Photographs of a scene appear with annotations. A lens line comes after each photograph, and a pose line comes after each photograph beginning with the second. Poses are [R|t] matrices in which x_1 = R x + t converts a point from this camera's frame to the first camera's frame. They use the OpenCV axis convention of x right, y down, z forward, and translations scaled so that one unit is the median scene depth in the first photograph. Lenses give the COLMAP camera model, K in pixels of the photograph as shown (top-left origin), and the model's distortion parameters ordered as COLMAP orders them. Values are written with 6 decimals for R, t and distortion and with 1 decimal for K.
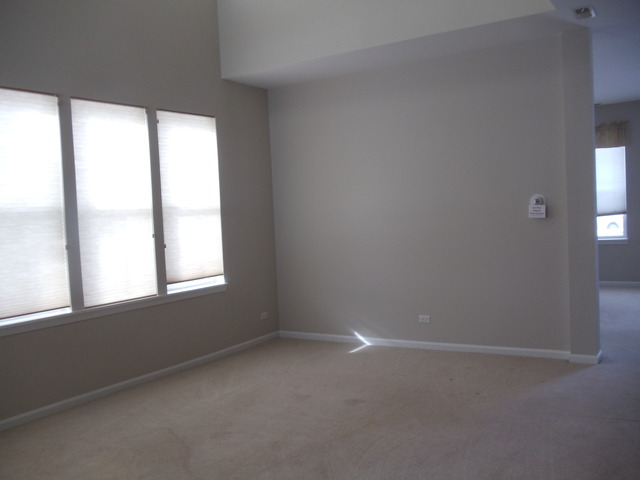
lens RADIAL K [[584.1, 0, 346.6], [0, 584.1, 242.9], [0, 0, 1]] dist [-0.075272, -0.017537]
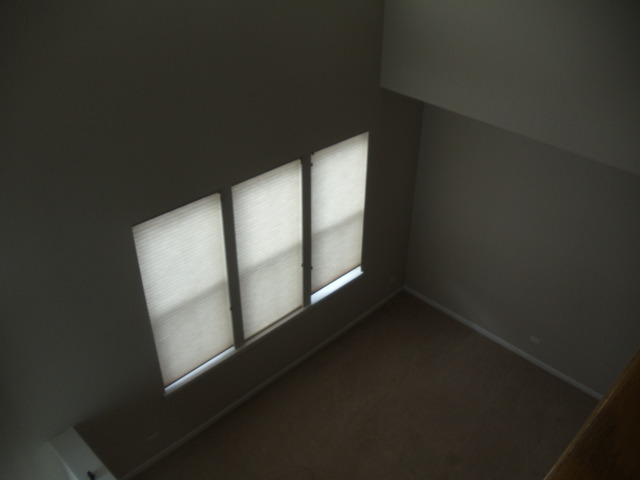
lens RADIAL K [[584.1, 0, 346.6], [0, 584.1, 242.9], [0, 0, 1]] dist [-0.075272, -0.017537]
pose [[0.969861, 0.194269, -0.147071, -0.096136], [-0.093070, 0.853183, 0.513241, -0.616048], [0.225186, -0.484084, 0.845549, 0.102677]]
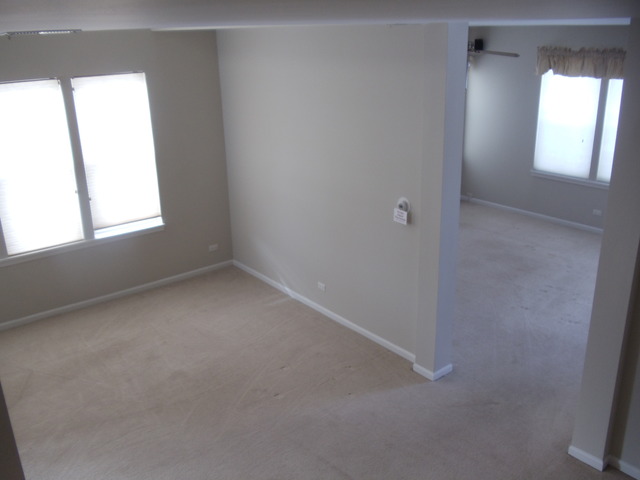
lens RADIAL K [[584.1, 0, 346.6], [0, 584.1, 242.9], [0, 0, 1]] dist [-0.075272, -0.017537]
pose [[0.943414, 0.151559, -0.294958, 0.526917], [-0.057512, 0.950750, 0.304575, -0.292906], [0.326593, -0.270377, 0.905667, 0.107626]]
